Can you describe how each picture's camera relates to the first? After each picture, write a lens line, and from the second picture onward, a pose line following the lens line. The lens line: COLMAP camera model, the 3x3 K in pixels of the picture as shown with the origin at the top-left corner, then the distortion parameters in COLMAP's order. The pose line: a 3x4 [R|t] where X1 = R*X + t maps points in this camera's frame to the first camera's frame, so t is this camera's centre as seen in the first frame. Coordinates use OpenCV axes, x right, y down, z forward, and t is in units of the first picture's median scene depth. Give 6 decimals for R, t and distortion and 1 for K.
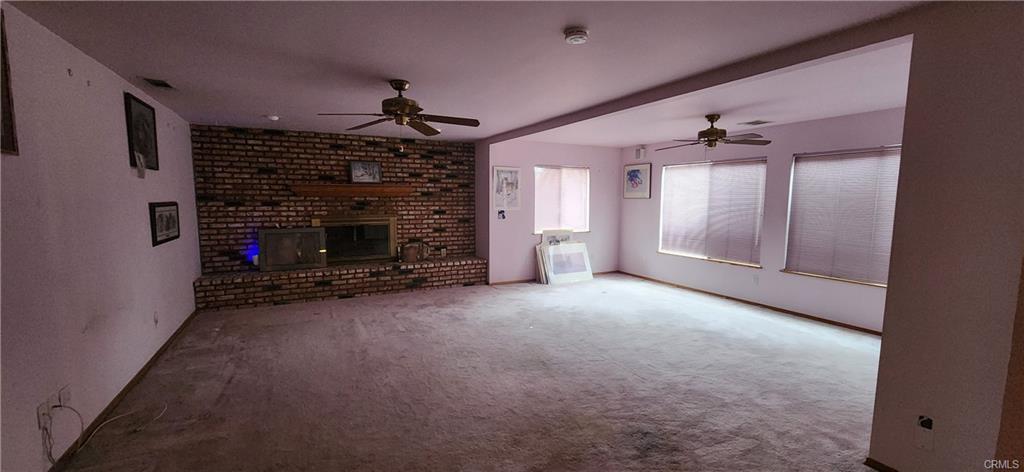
lens RADIAL K [[418.5, 0, 510.2], [0, 418.5, 236.3], [0, 0, 1]] dist [-0.000979, 0.001689]
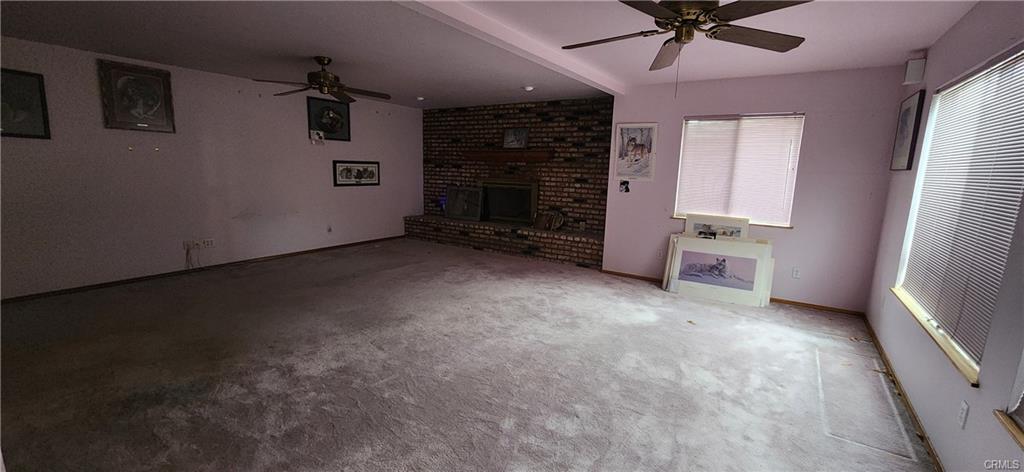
lens RADIAL K [[418.5, 0, 510.3], [0, 418.5, 237.8], [0, 0, 1]] dist [-0.000979, 0.001689]
pose [[0.493537, 0.157124, -0.855414, 0.565295], [-0.107532, 0.987023, 0.119257, -0.028367], [0.863052, 0.033127, 0.504028, 0.440776]]
